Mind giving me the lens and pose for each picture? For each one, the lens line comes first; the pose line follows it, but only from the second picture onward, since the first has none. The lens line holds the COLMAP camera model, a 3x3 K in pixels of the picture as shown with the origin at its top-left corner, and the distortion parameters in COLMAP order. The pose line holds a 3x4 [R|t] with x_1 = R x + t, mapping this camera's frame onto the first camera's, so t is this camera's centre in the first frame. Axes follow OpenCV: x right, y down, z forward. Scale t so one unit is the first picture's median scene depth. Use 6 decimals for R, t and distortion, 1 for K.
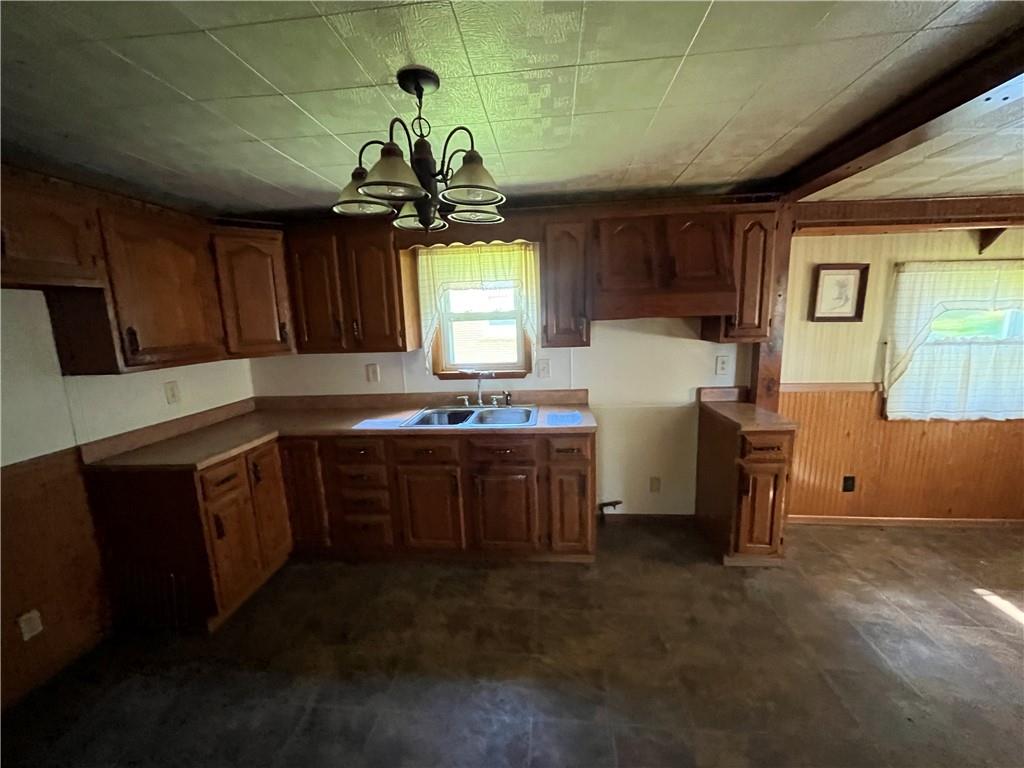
lens RADIAL K [[414.0, 0, 512.6], [0, 414.0, 387.5], [0, 0, 1]] dist [-0.003805, -0.000058]
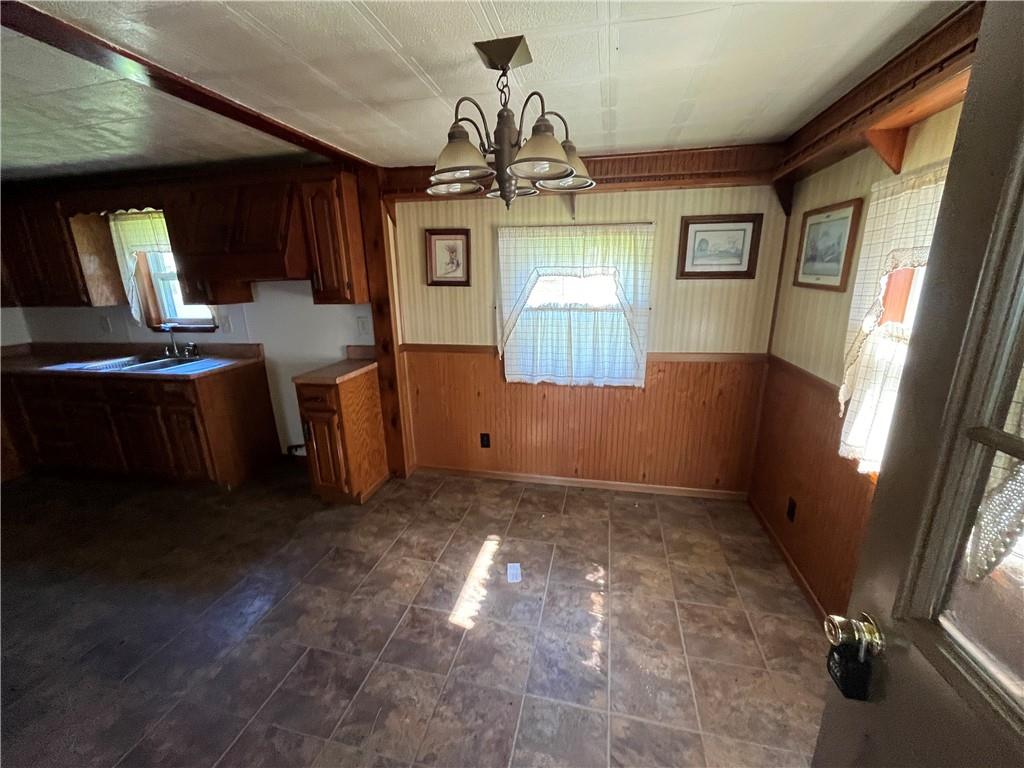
lens RADIAL K [[414.0, 0, 511.5], [0, 414.0, 387.2], [0, 0, 1]] dist [-0.003805, -0.000058]
pose [[0.992360, 0.043187, -0.115574, 1.081323], [-0.031420, 0.994312, 0.101765, -0.016033], [0.119311, -0.097356, 0.988072, -0.042821]]
